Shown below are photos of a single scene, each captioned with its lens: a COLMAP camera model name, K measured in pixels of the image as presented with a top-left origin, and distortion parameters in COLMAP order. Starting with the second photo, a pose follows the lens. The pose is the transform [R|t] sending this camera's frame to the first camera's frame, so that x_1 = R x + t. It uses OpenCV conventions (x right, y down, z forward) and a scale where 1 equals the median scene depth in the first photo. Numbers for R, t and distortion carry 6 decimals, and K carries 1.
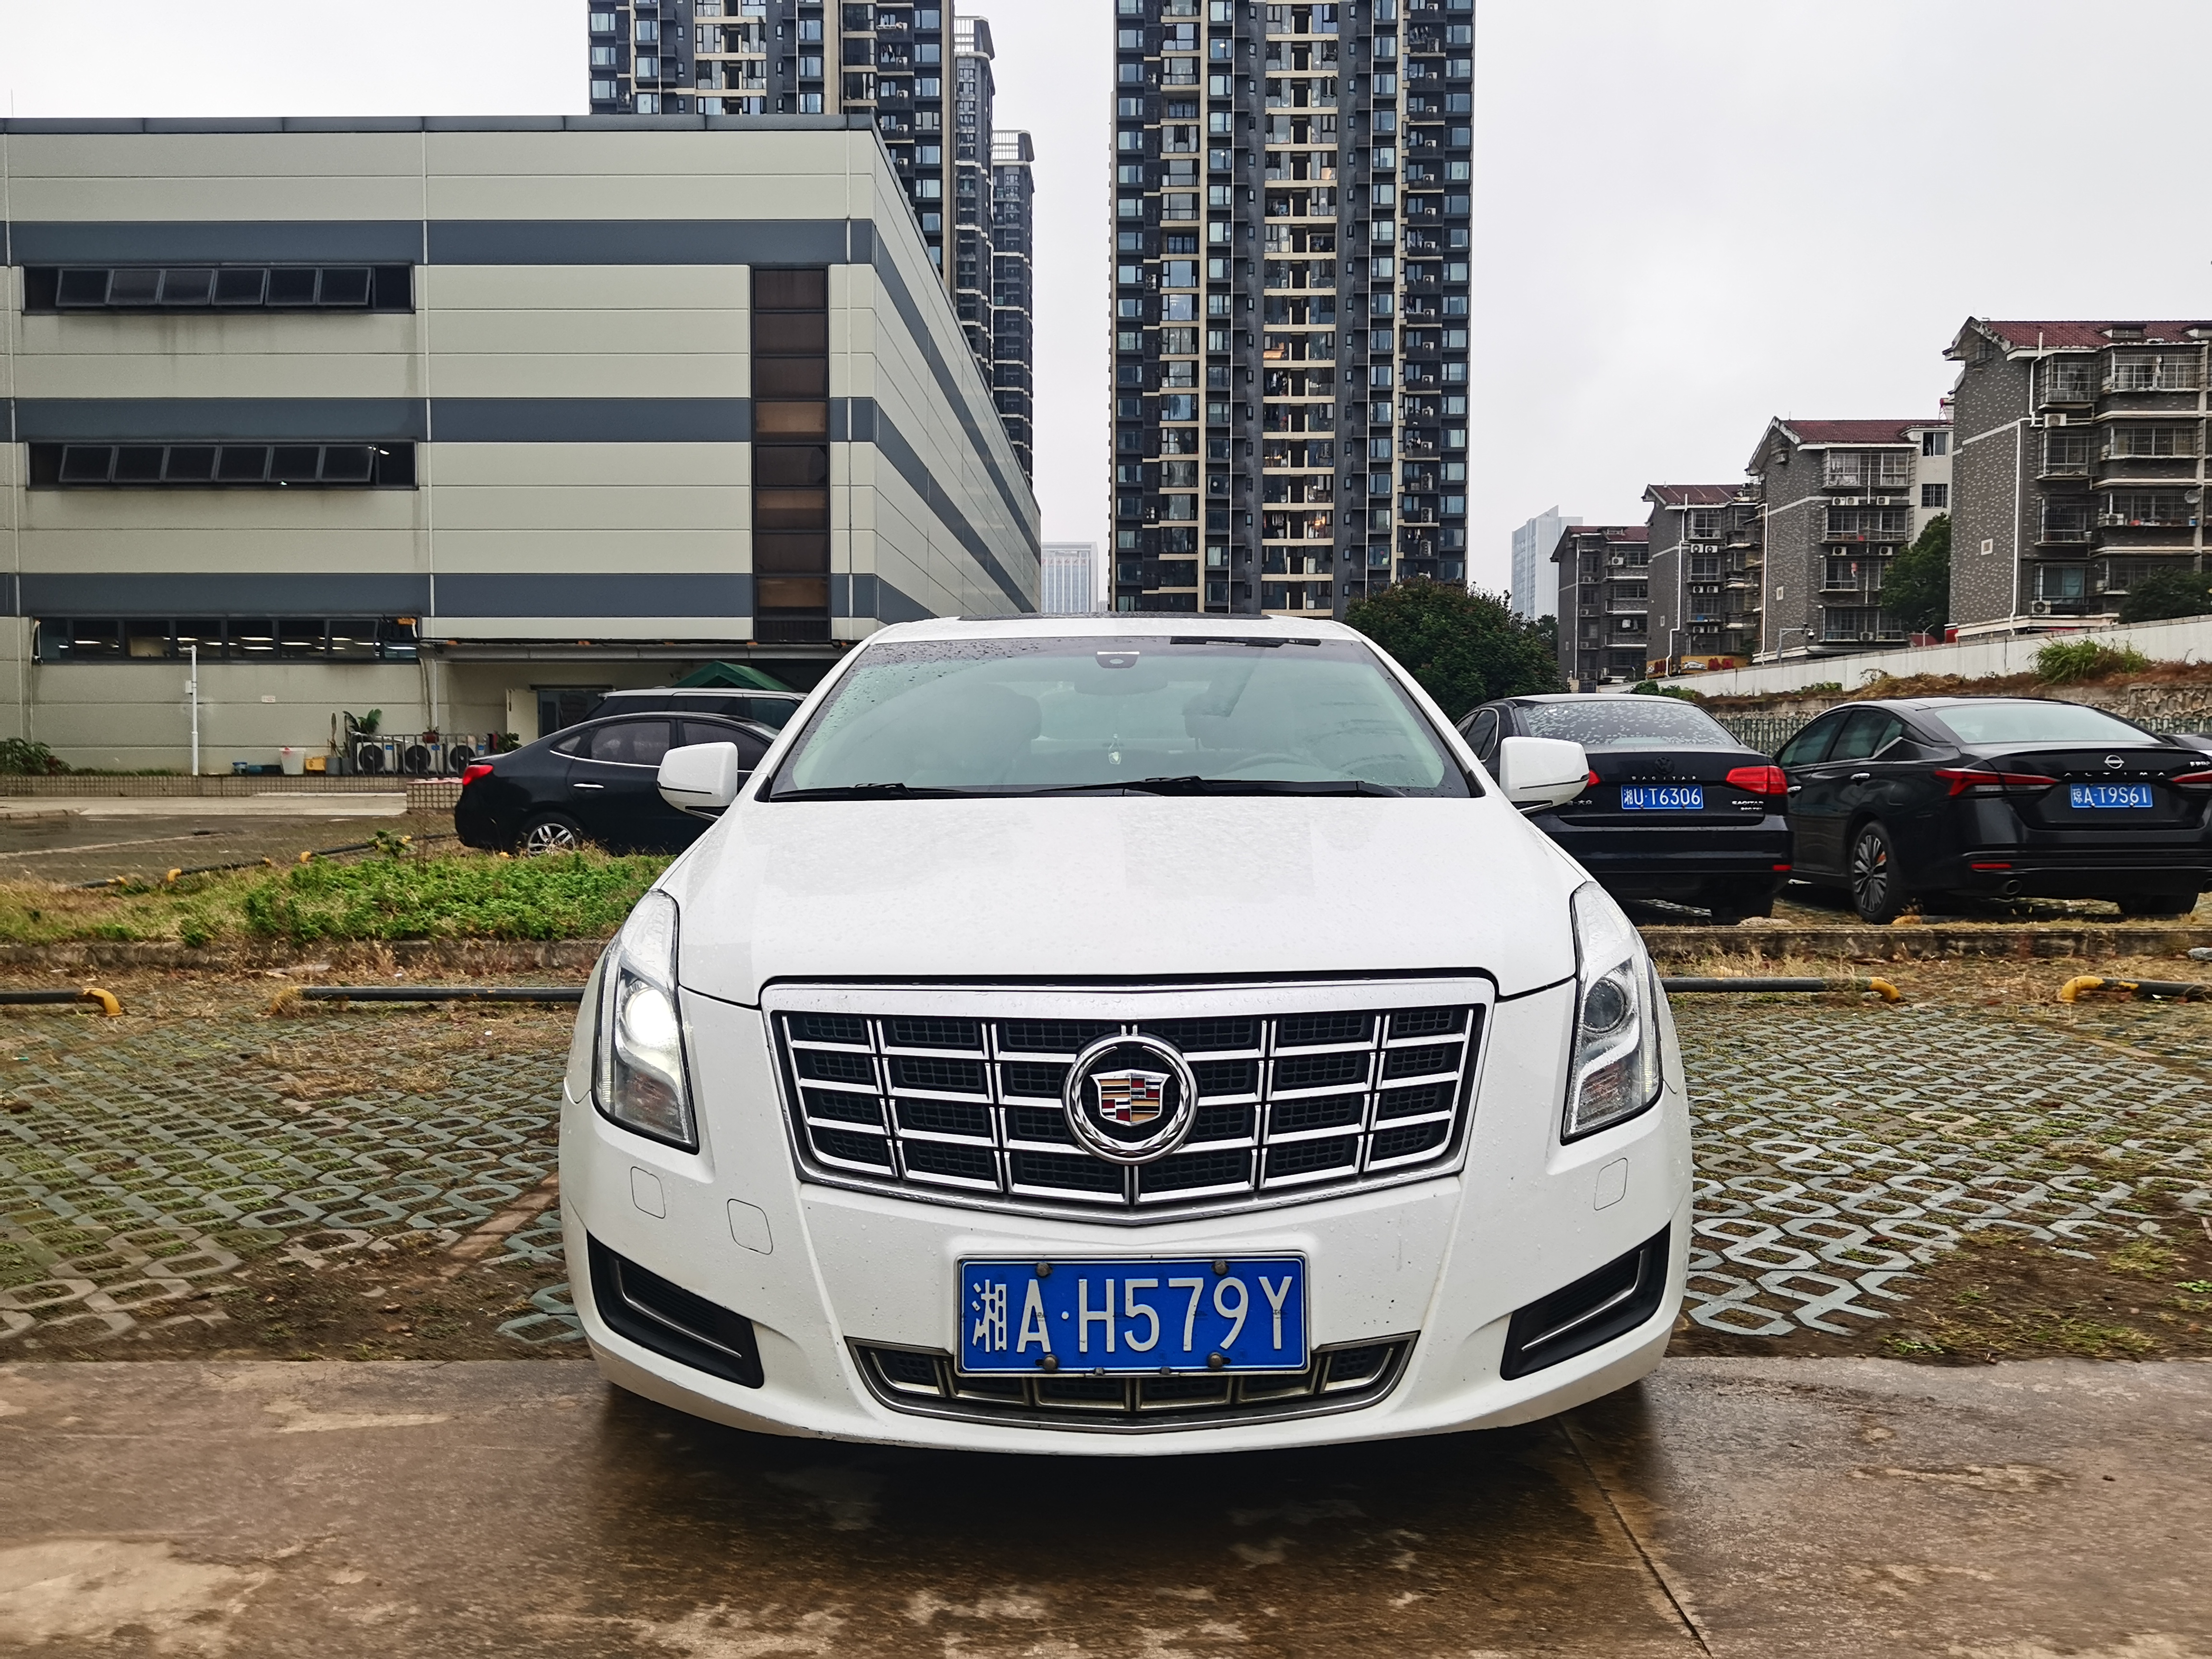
lens RADIAL K [[1758.6, 0, 1106.8], [0, 1758.6, 832.6], [0, 0, 1]] dist [0.034367, -0.038862]
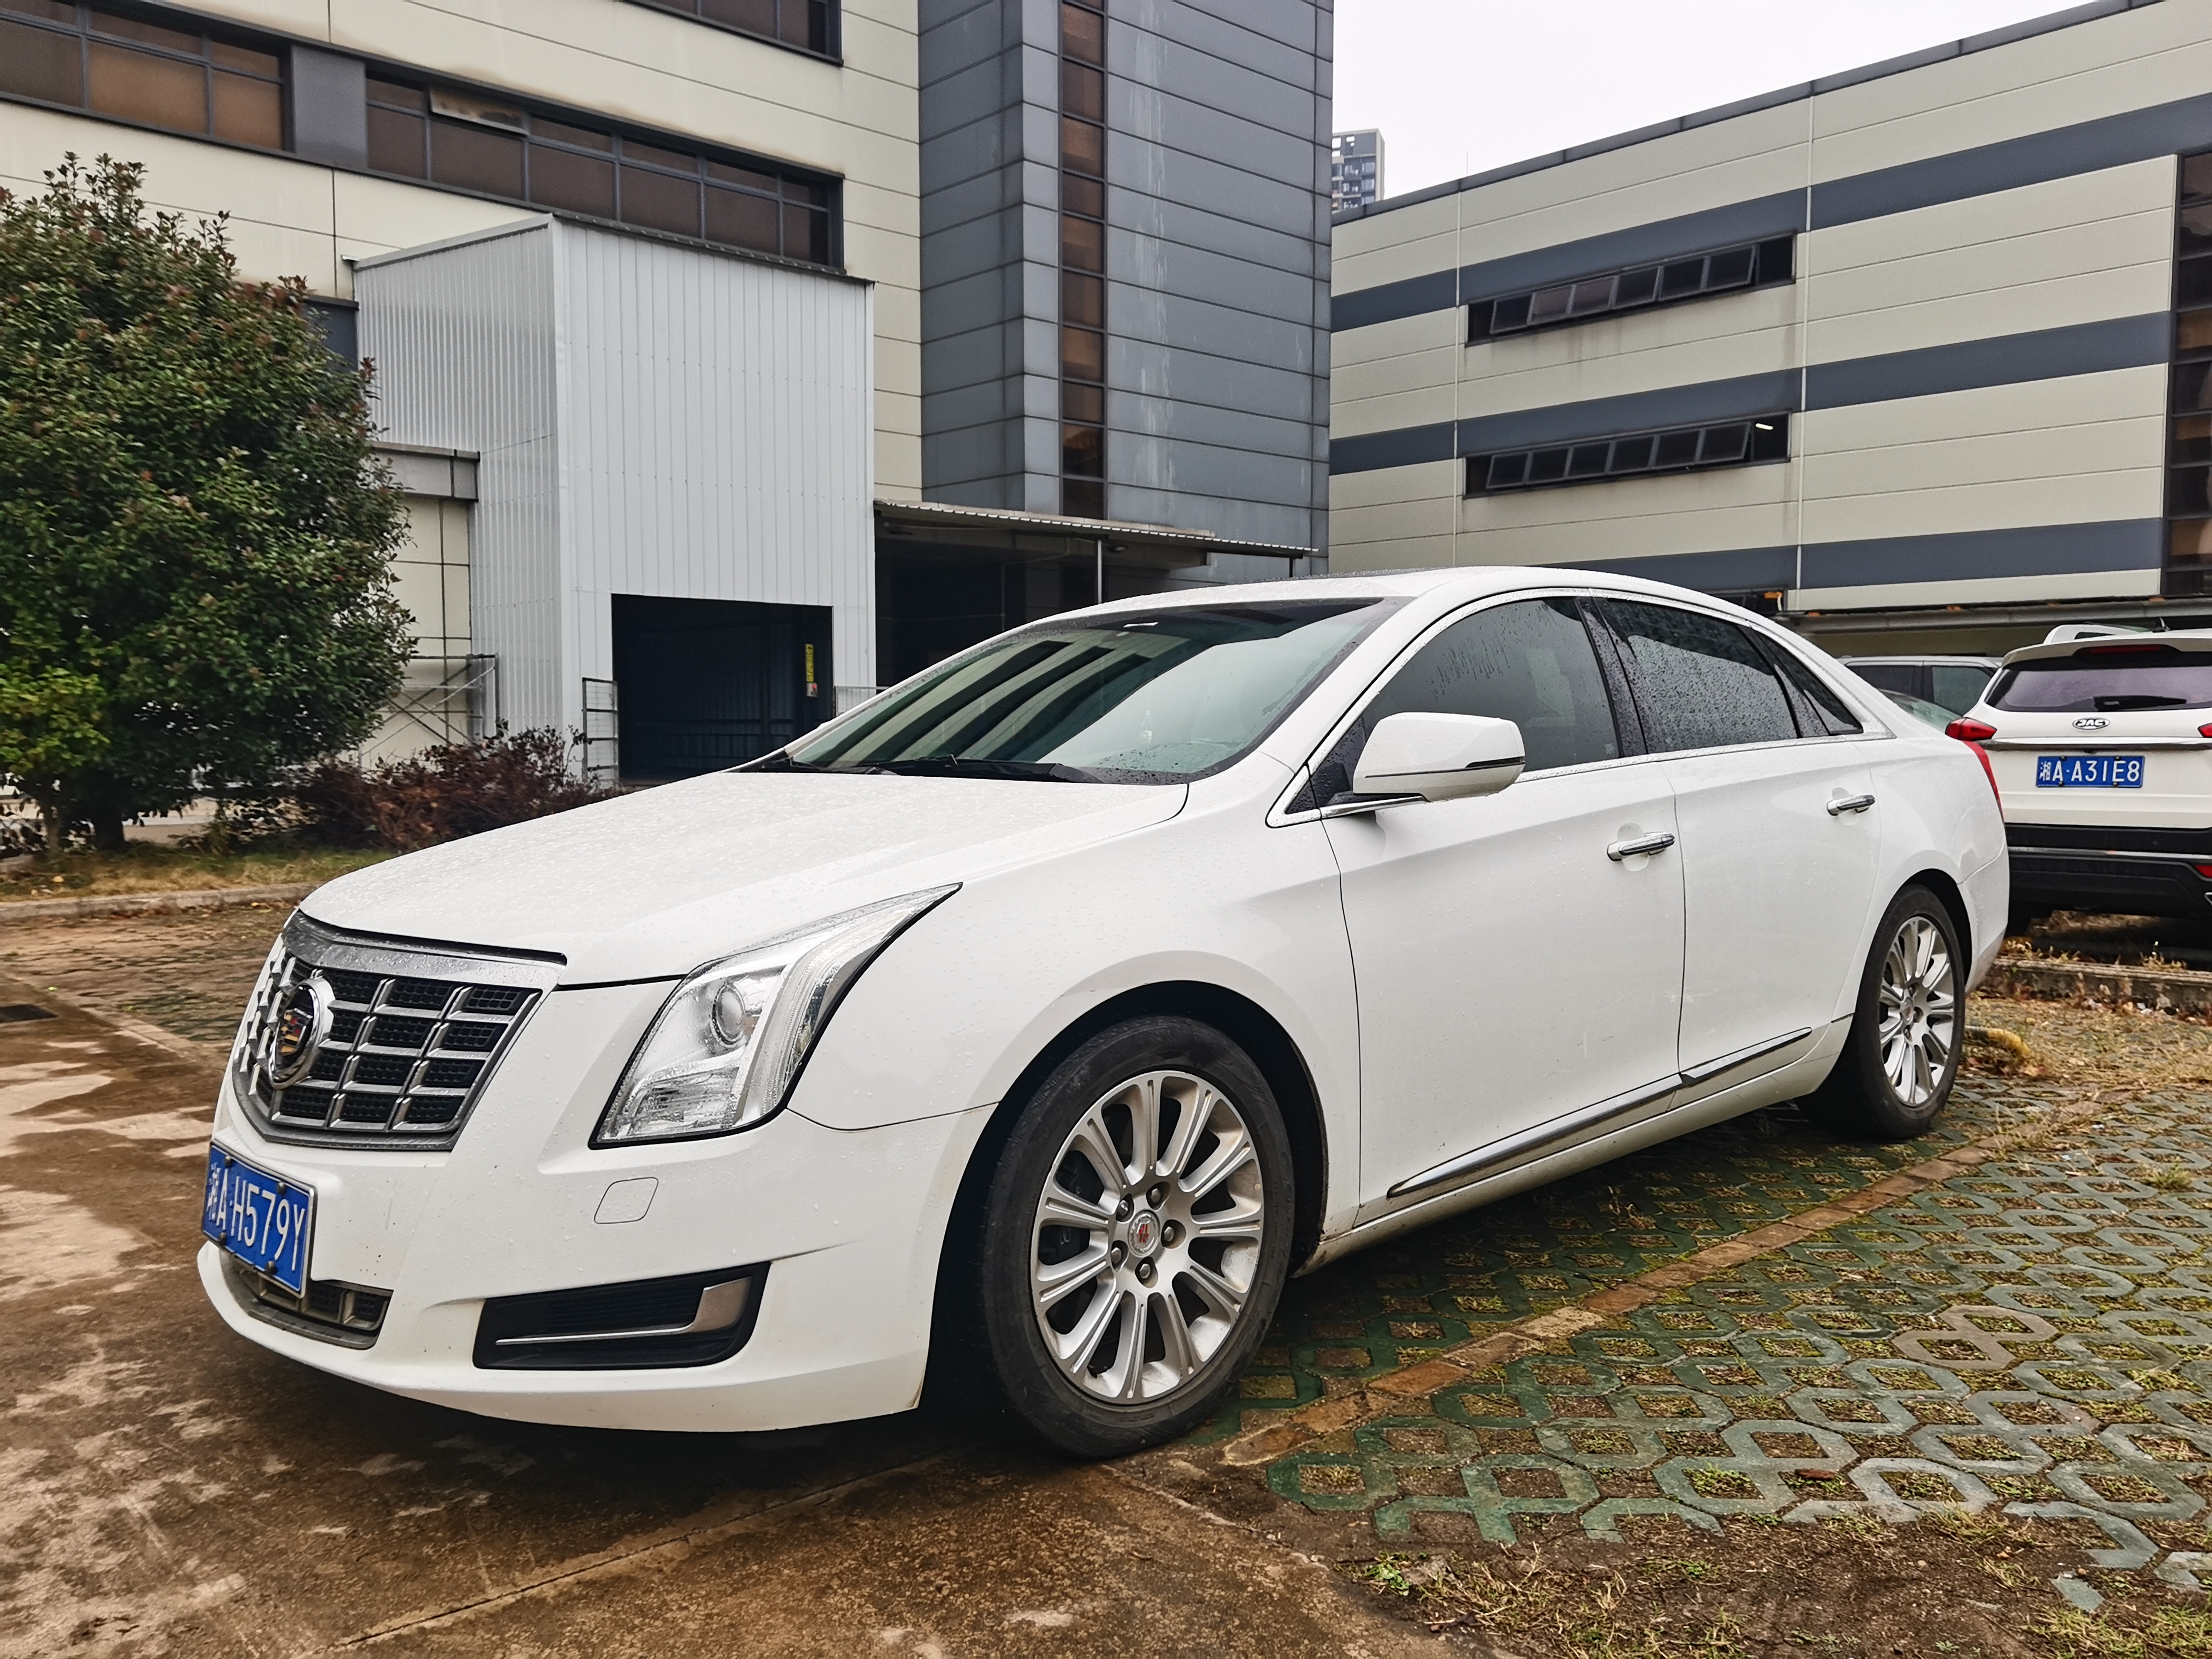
lens RADIAL K [[1758.6, 0, 1102.8], [0, 1758.6, 839.1], [0, 0, 1]] dist [0.034367, -0.038862]
pose [[0.685576, 0.049462, -0.726319, 0.702285], [-0.035942, 0.998772, 0.034090, -0.019197], [0.727113, 0.002734, 0.686512, 0.343188]]
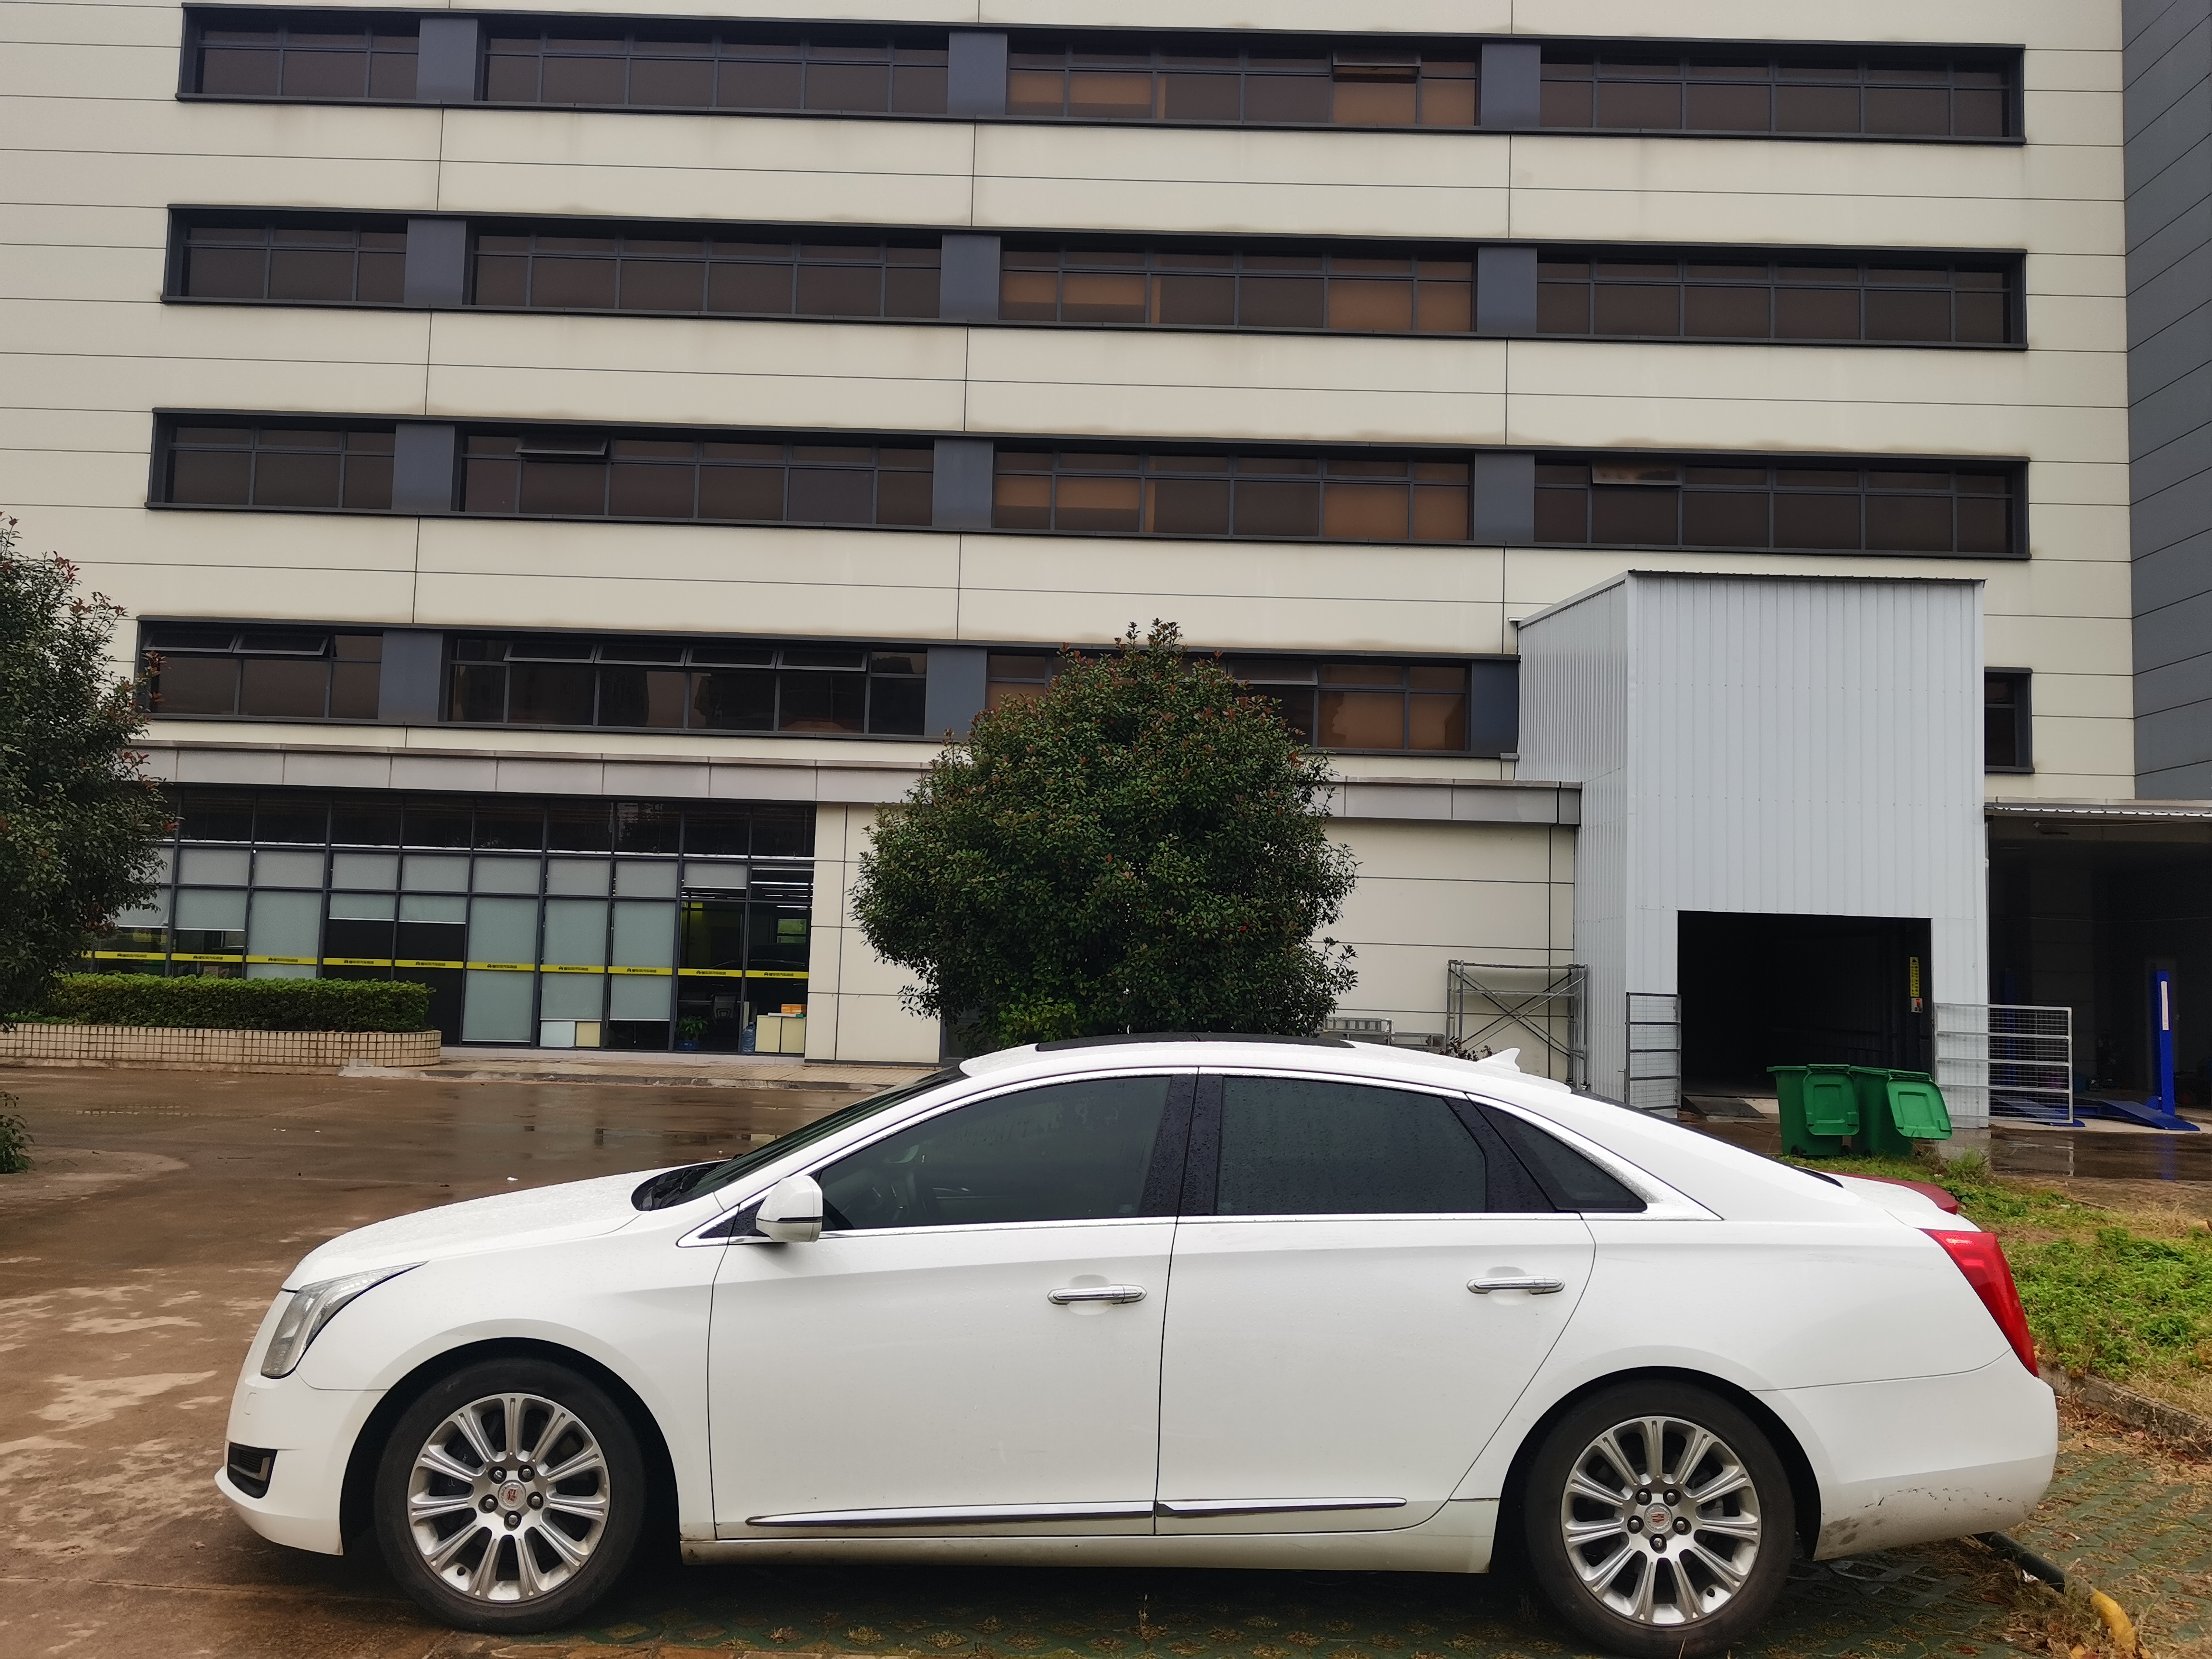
lens RADIAL K [[1758.6, 0, 1115.1], [0, 1758.6, 828.9], [0, 0, 1]] dist [0.034367, -0.038862]
pose [[-0.002304, -0.080260, -0.996771, 1.364523], [-0.076616, 0.993858, -0.079849, -0.199680], [0.997058, 0.076185, -0.008439, 1.175076]]
